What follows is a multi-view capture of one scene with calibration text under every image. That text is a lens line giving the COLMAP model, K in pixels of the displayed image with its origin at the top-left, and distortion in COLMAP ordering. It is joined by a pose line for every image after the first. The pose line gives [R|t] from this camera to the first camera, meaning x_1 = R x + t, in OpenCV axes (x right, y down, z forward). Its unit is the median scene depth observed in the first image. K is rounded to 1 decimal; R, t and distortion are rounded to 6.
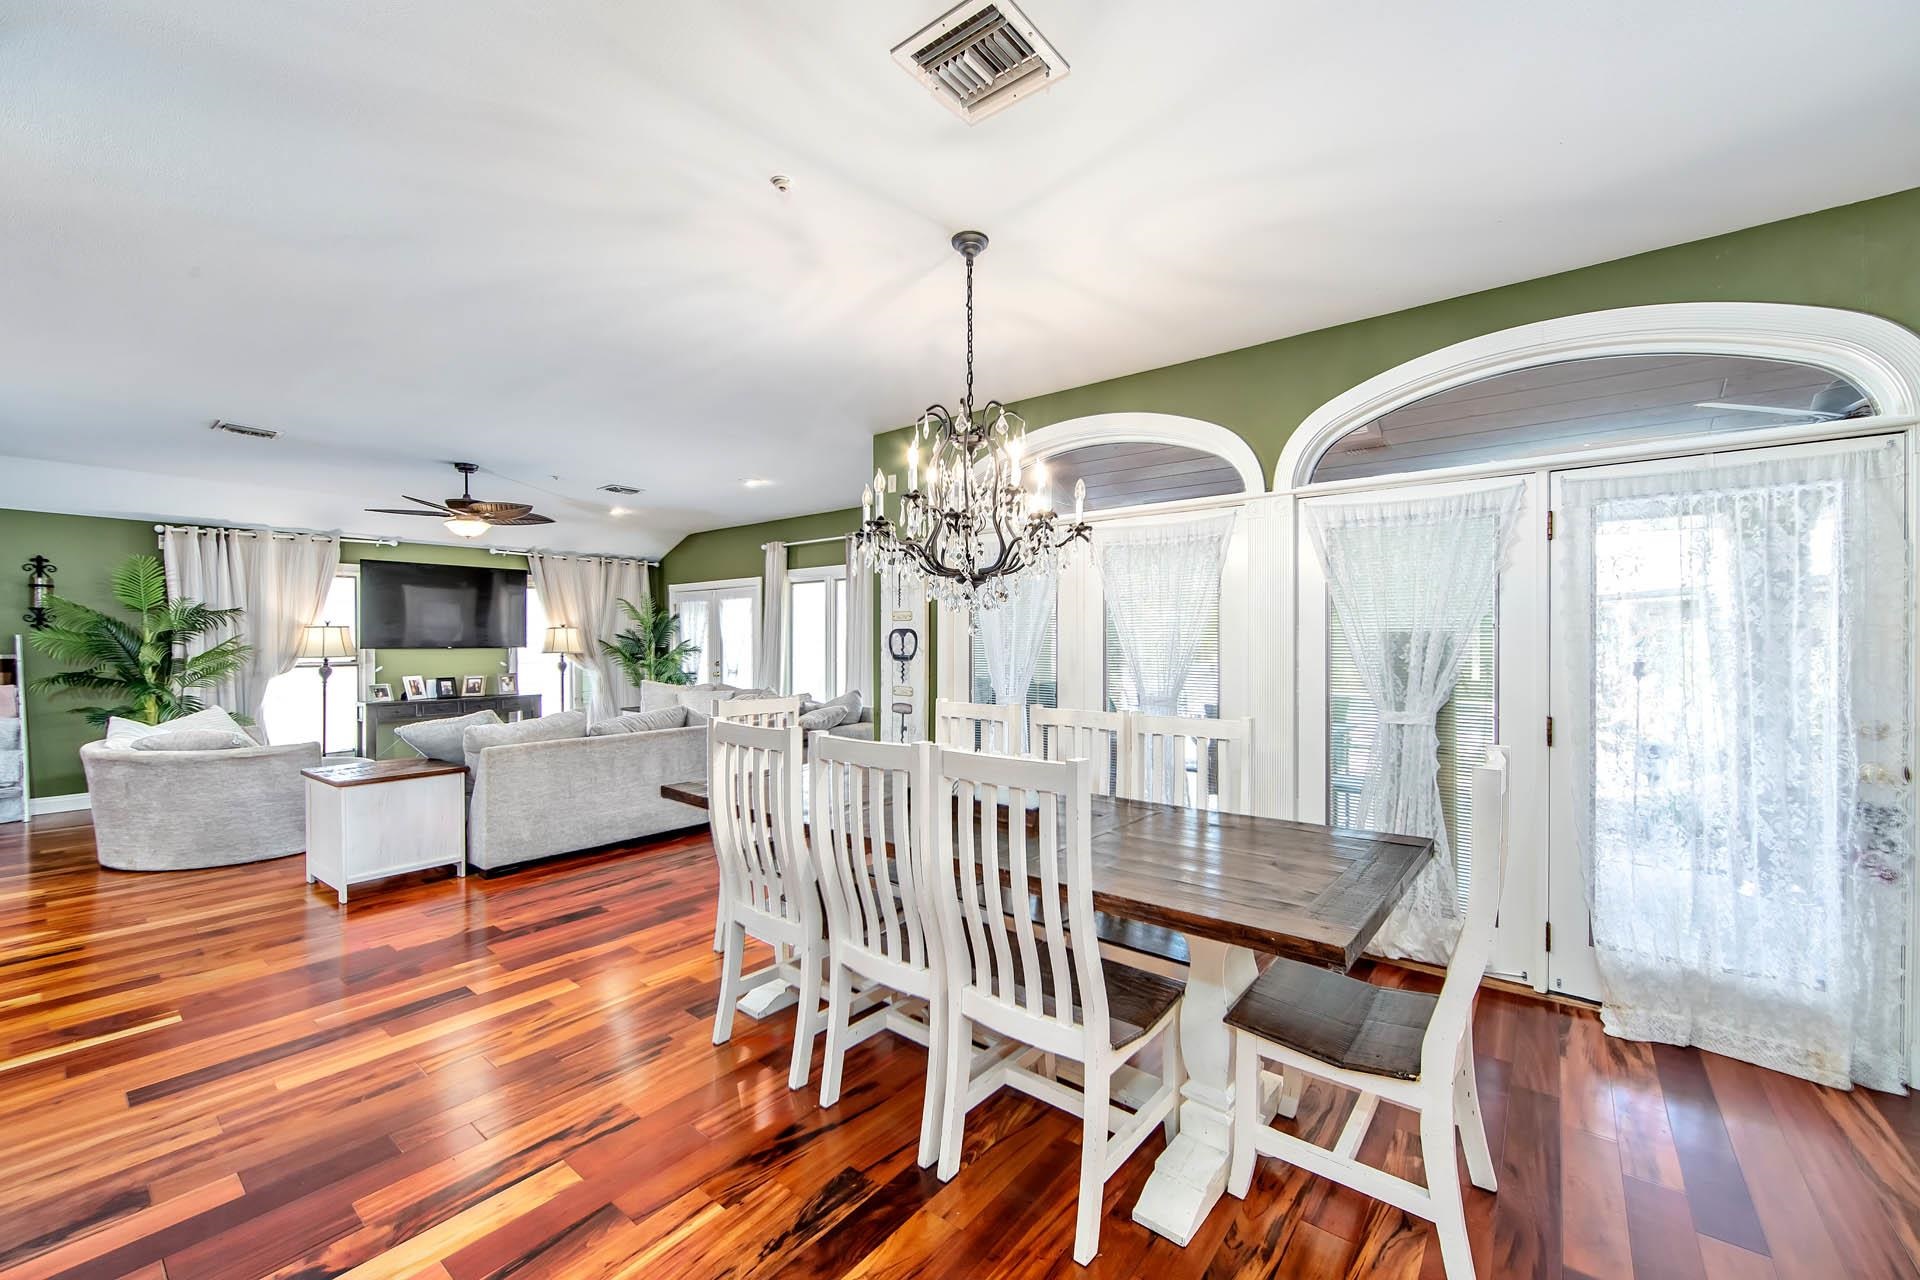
lens RADIAL K [[756.9, 0, 966.6], [0, 756.9, 643.4], [0, 0, 1]] dist [-0.003242, -0.000179]
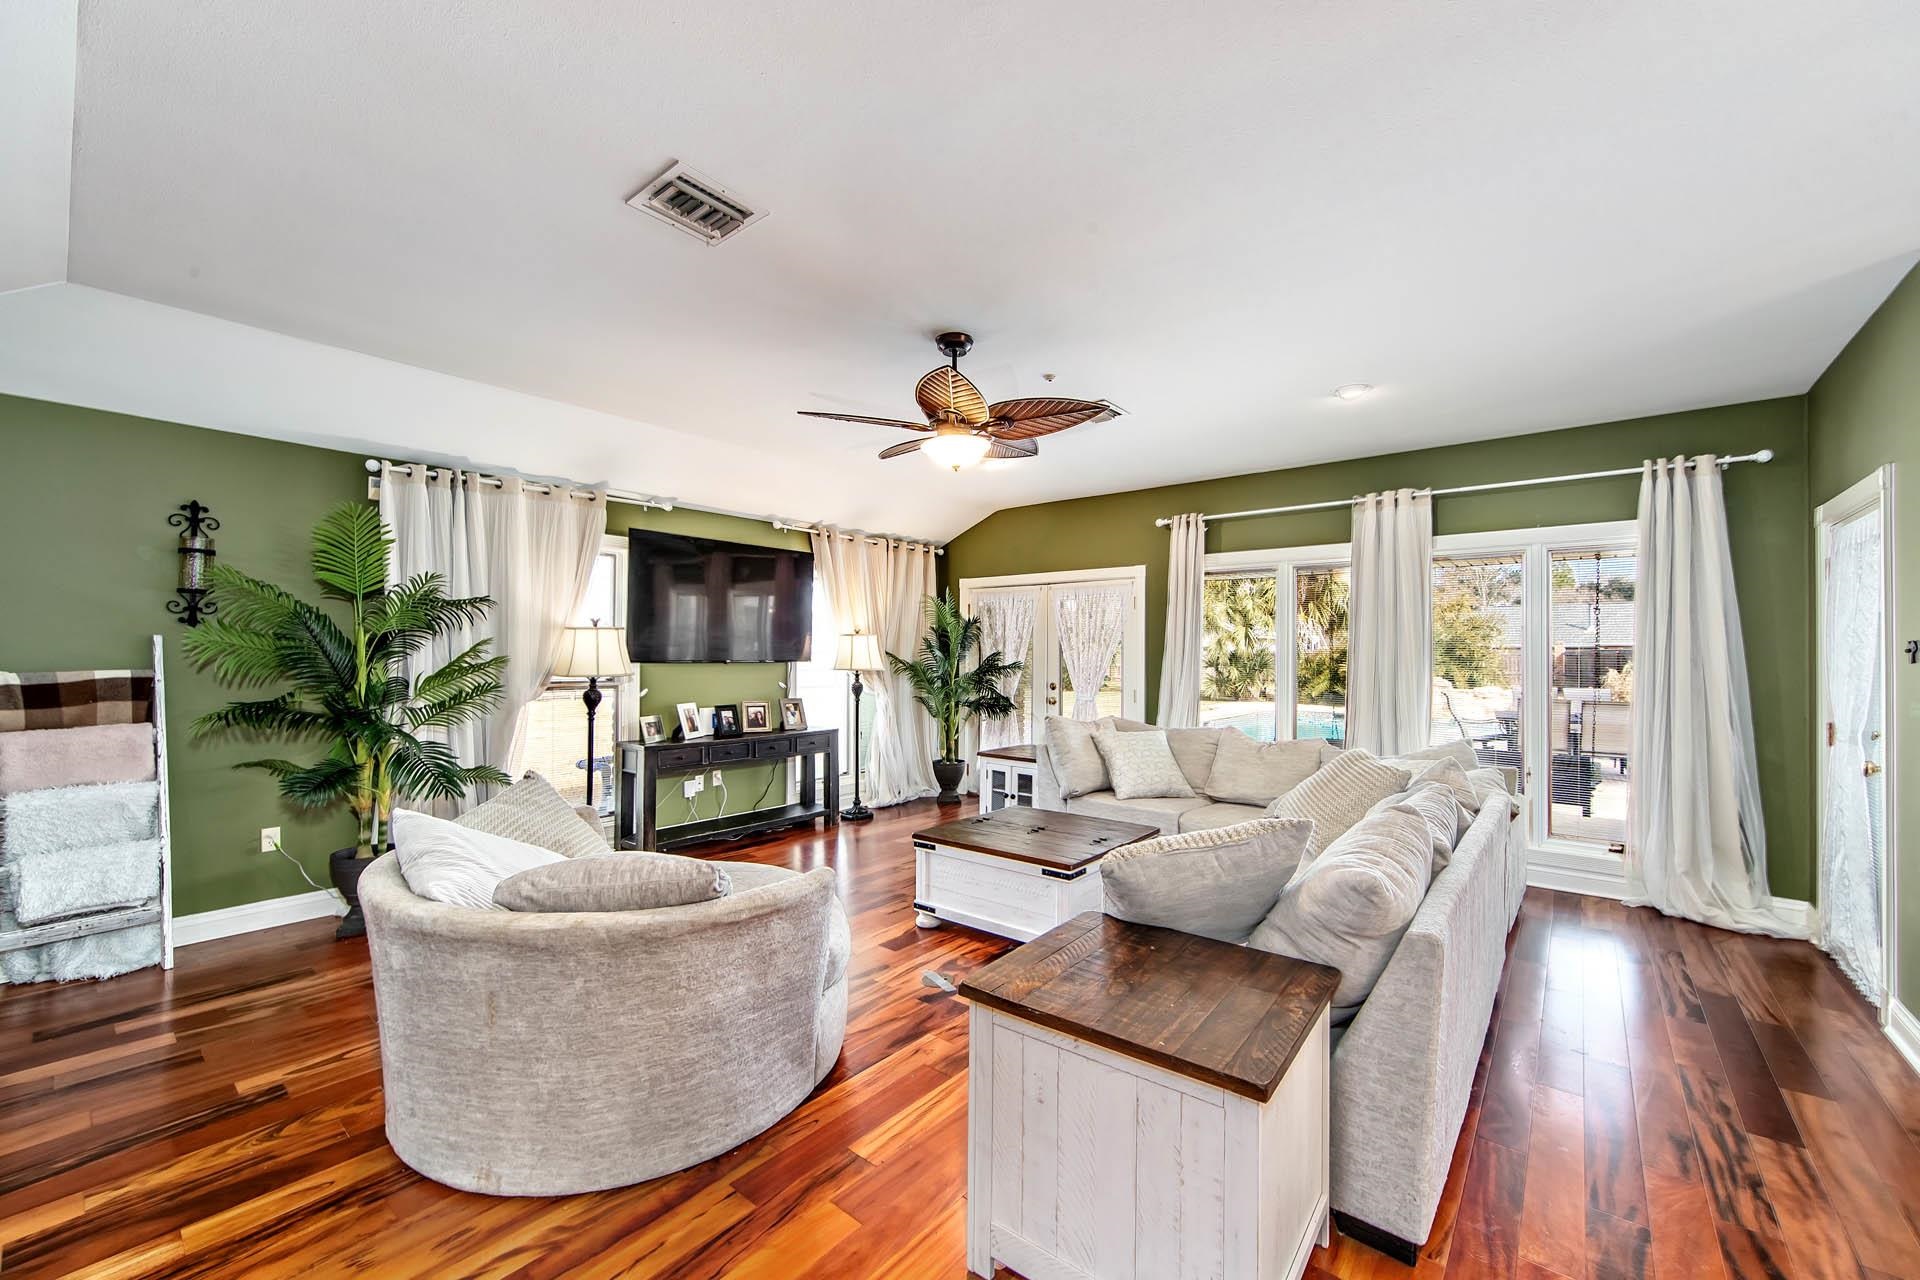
lens RADIAL K [[756.9, 0, 966.6], [0, 756.9, 643.4], [0, 0, 1]] dist [-0.003242, -0.000179]
pose [[0.999729, 0.010497, -0.020766, -0.551740], [-0.010855, 0.999793, -0.017232, -0.001716], [0.020581, 0.017453, 0.999636, 0.382043]]
